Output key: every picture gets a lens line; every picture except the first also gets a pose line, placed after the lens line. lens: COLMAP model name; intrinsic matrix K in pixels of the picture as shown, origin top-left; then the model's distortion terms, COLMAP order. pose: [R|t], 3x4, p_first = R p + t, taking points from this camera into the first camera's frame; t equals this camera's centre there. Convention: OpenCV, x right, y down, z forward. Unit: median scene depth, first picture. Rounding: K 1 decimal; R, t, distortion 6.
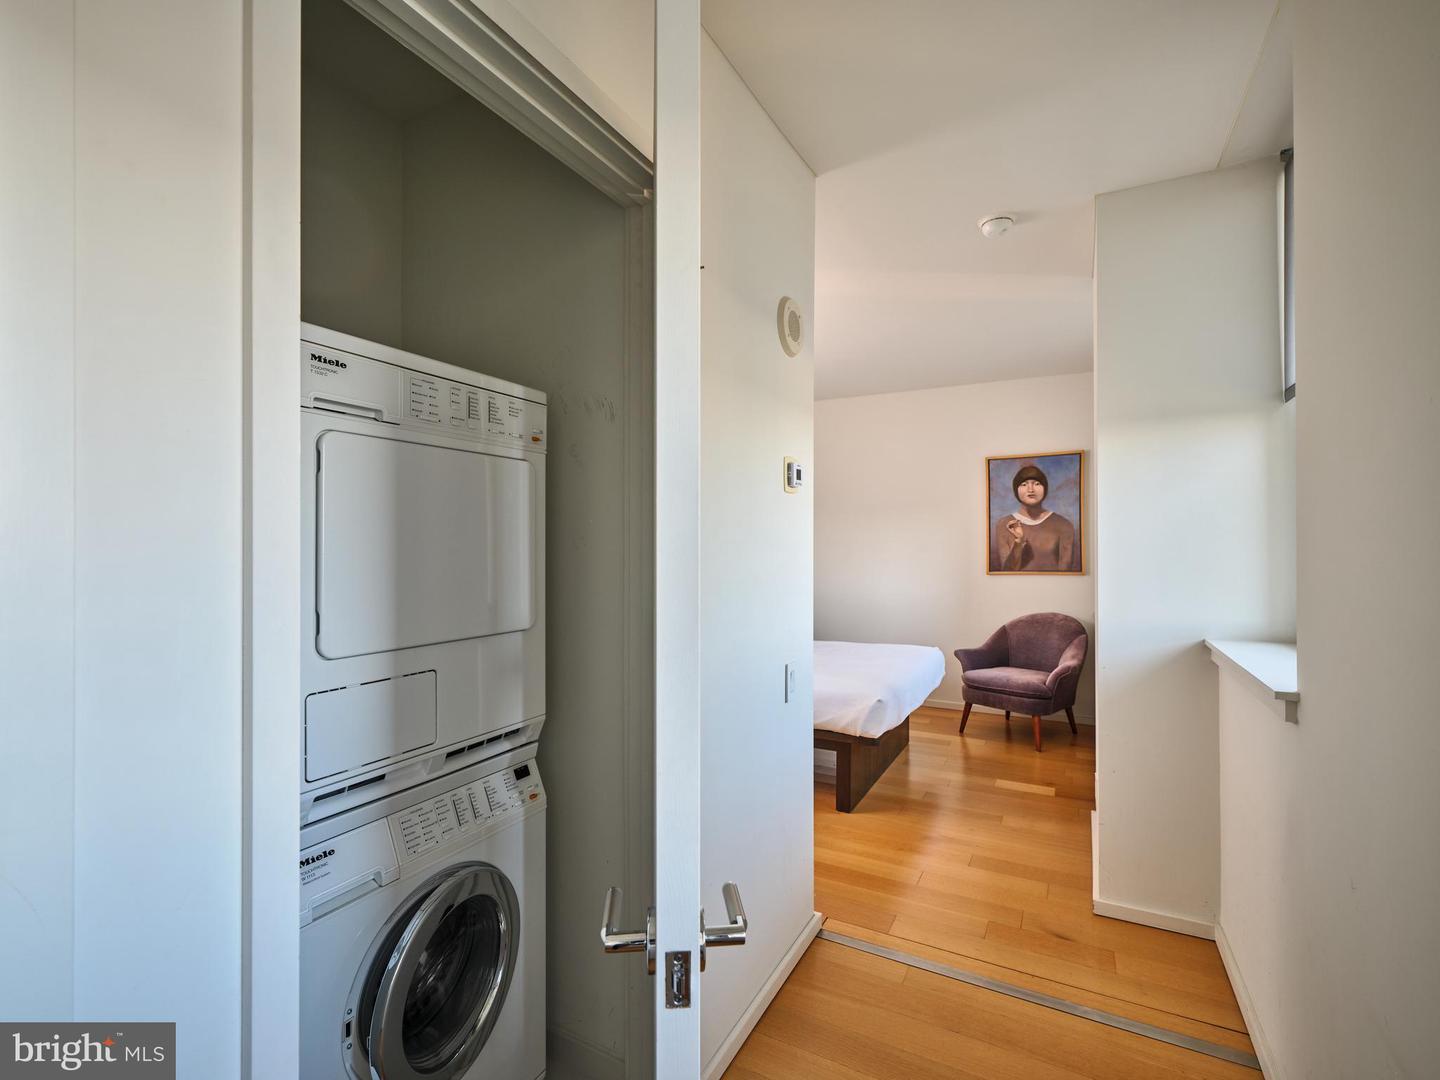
lens RADIAL K [[659.9, 0, 720.5], [0, 659.9, 540.5], [0, 0, 1]] dist [0.003597, 0.000208]
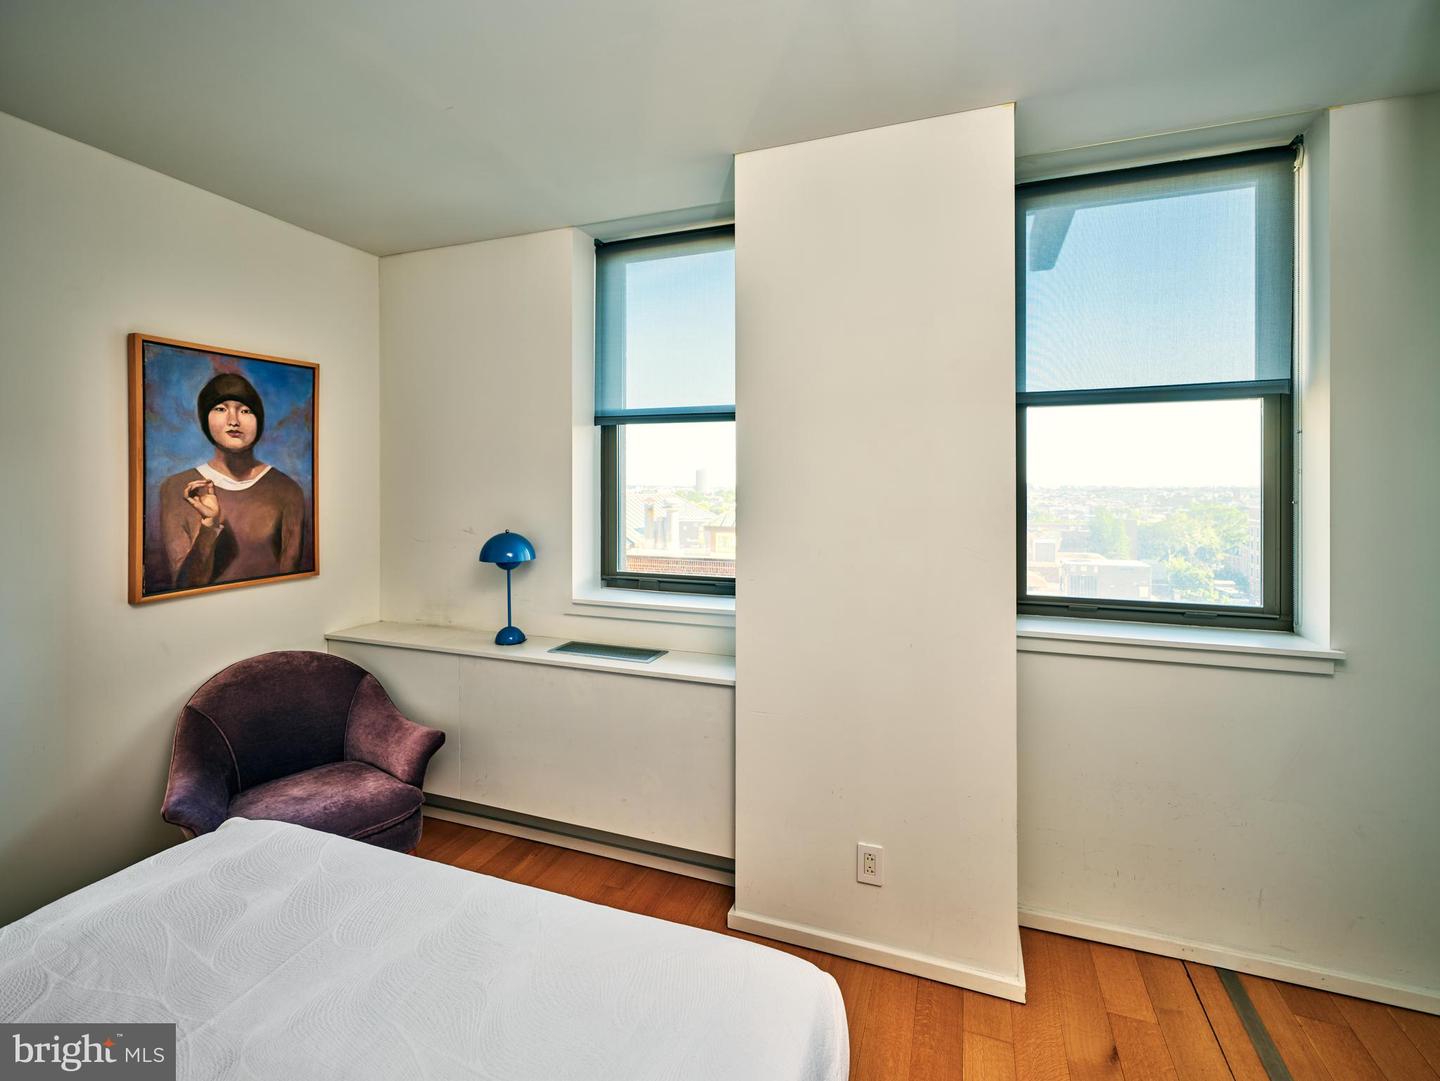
lens RADIAL K [[659.9, 0, 722.7], [0, 659.9, 486.9], [0, 0, 1]] dist [0.003597, 0.000208]
pose [[-0.136050, 0.001315, 0.990701, -0.082722], [-0.001777, 0.999997, -0.001571, -0.026139], [-0.990700, -0.001974, -0.136047, 0.698666]]
